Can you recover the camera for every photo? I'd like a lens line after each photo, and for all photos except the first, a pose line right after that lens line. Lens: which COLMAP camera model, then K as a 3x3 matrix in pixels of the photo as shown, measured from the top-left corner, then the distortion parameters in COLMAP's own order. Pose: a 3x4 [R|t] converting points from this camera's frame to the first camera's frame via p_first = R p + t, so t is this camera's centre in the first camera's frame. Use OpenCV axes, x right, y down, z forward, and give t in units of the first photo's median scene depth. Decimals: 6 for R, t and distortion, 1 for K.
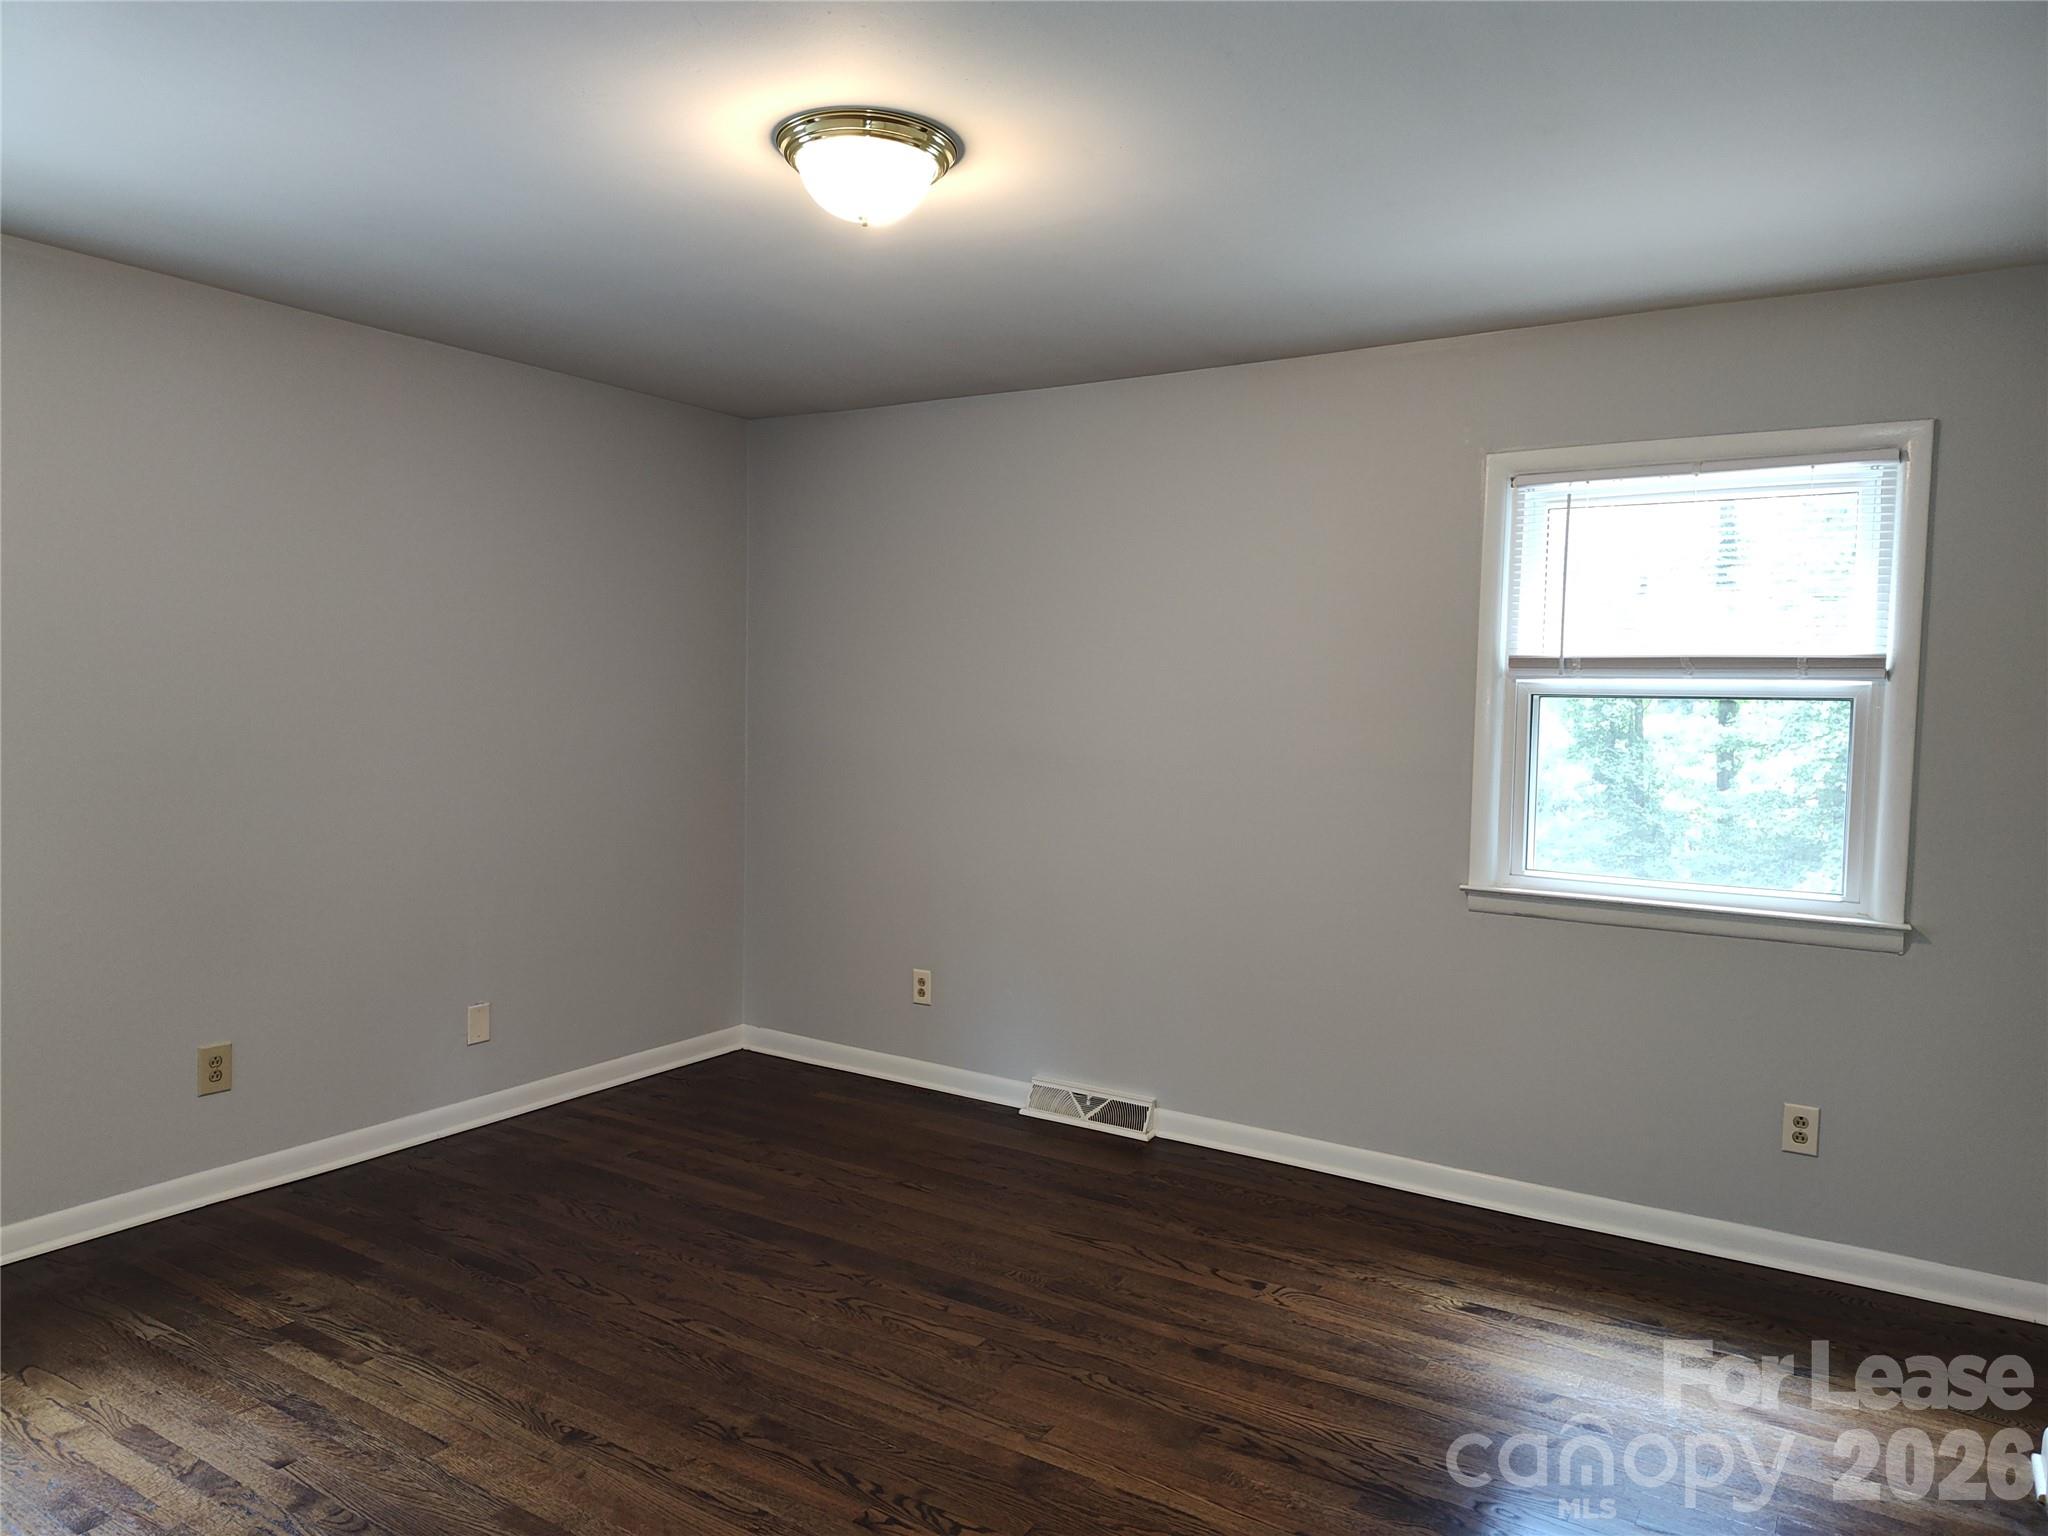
lens RADIAL K [[1391.0, 0, 1021.2], [0, 1391.0, 769.3], [0, 0, 1]] dist [0.055604, -0.070627]
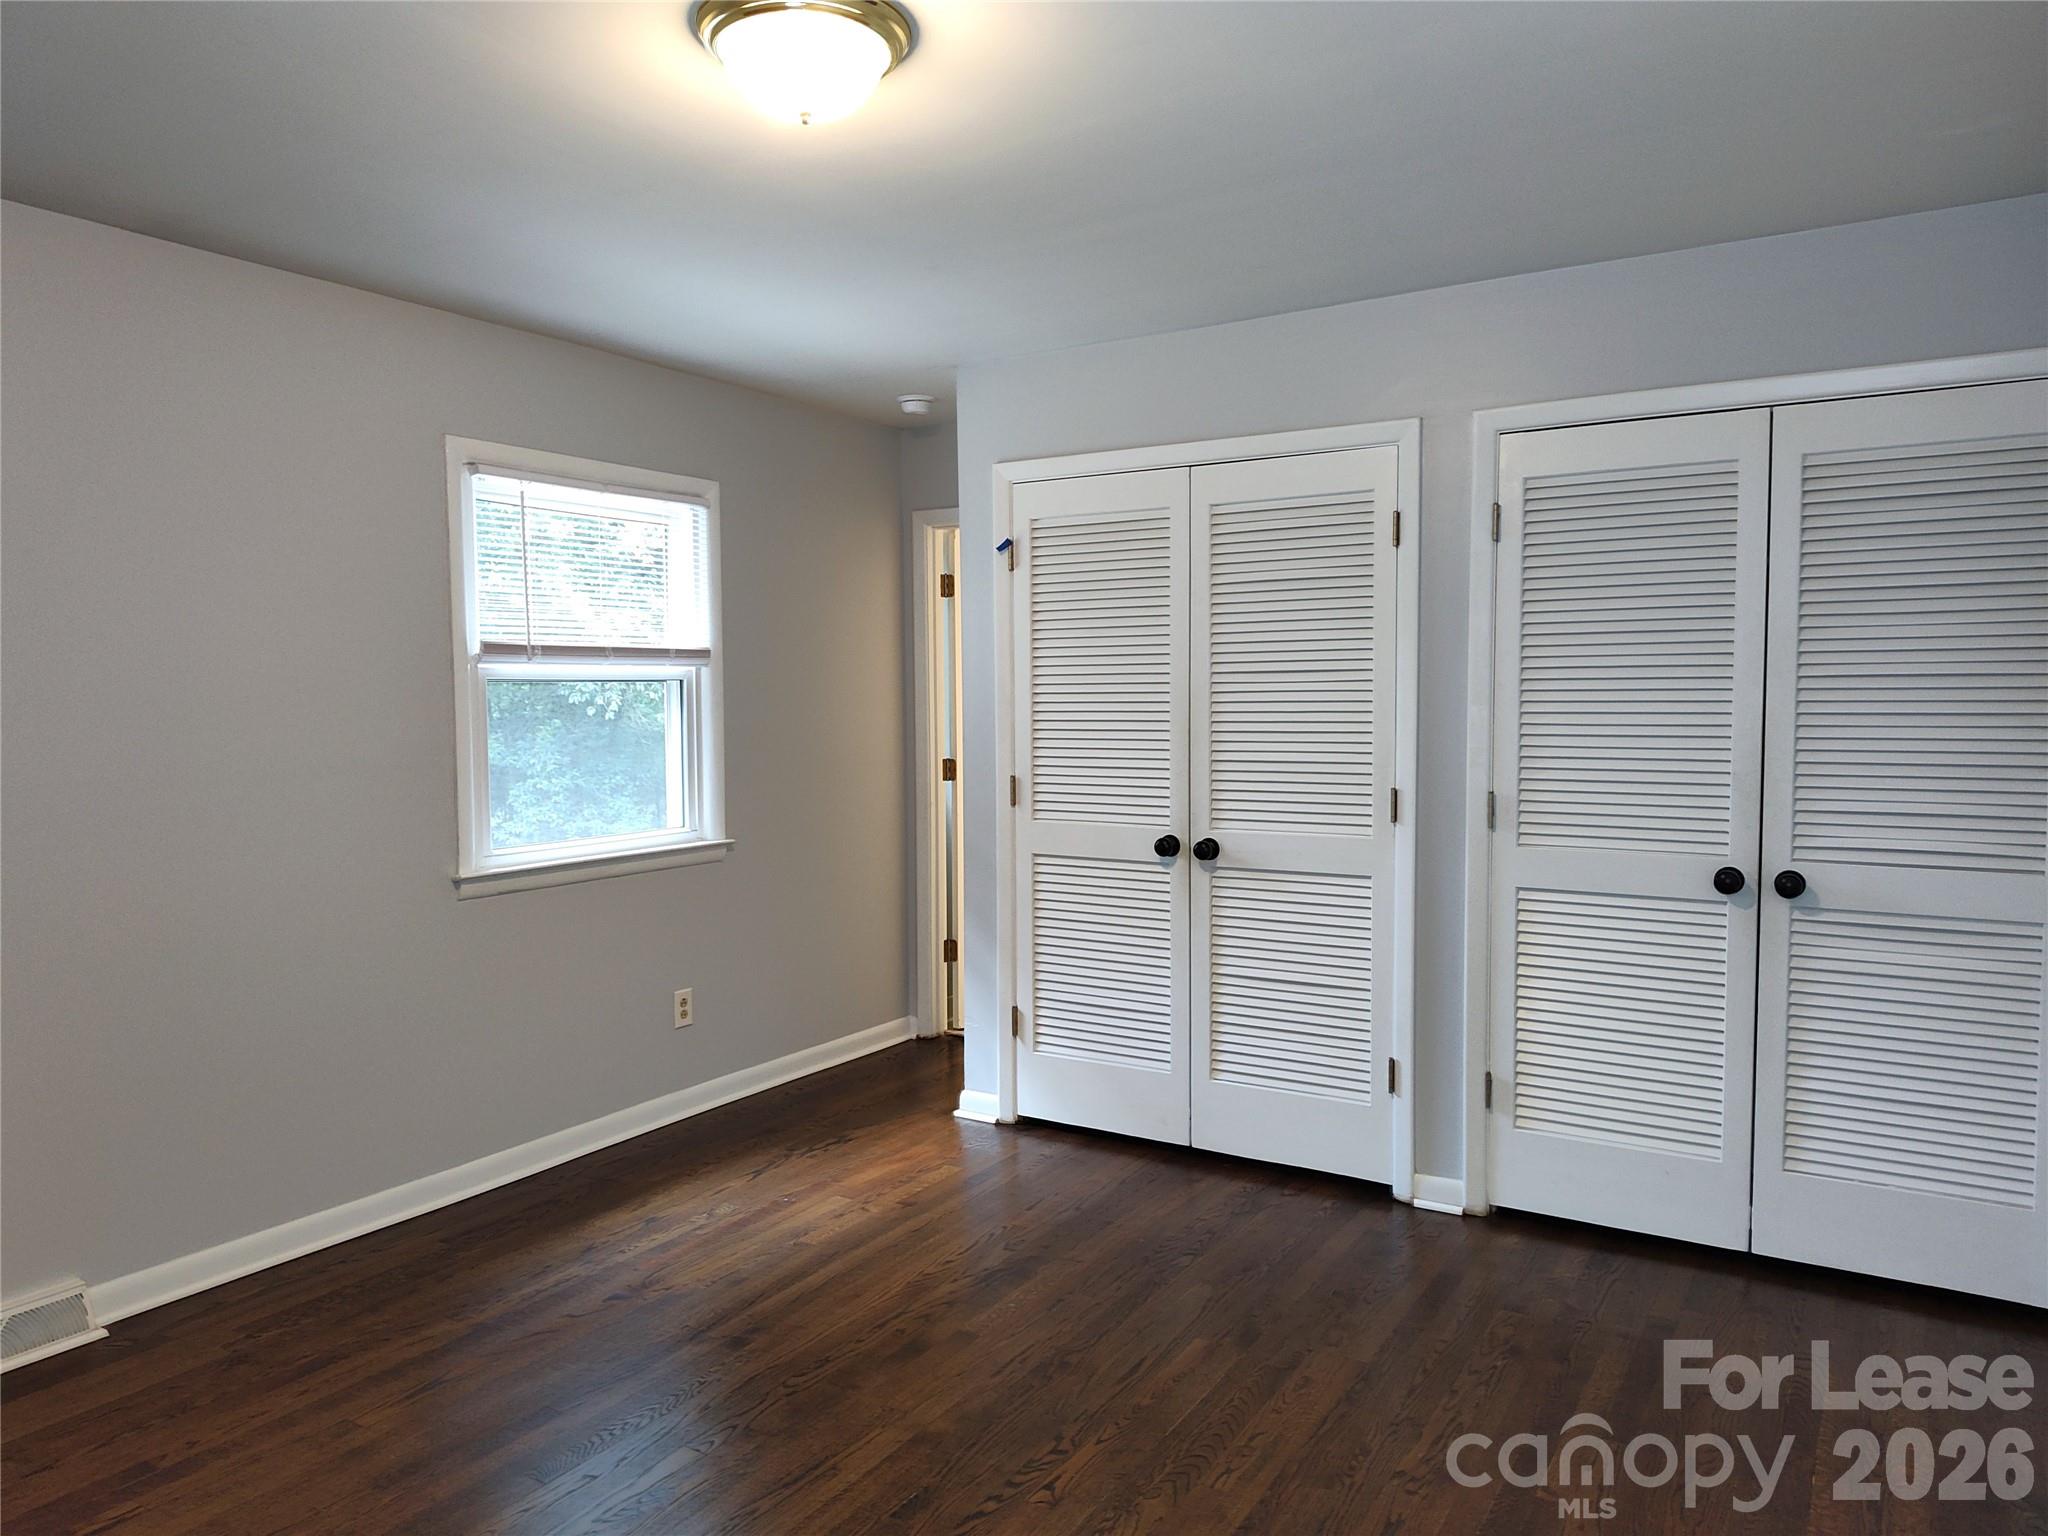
lens RADIAL K [[1391.0, 0, 1021.2], [0, 1391.0, 769.3], [0, 0, 1]] dist [0.055604, -0.070627]
pose [[-0.009007, -0.074674, 0.997167, -0.678673], [0.062207, 0.995234, 0.075092, -0.041002], [-0.998023, 0.062707, -0.004319, 0.625779]]
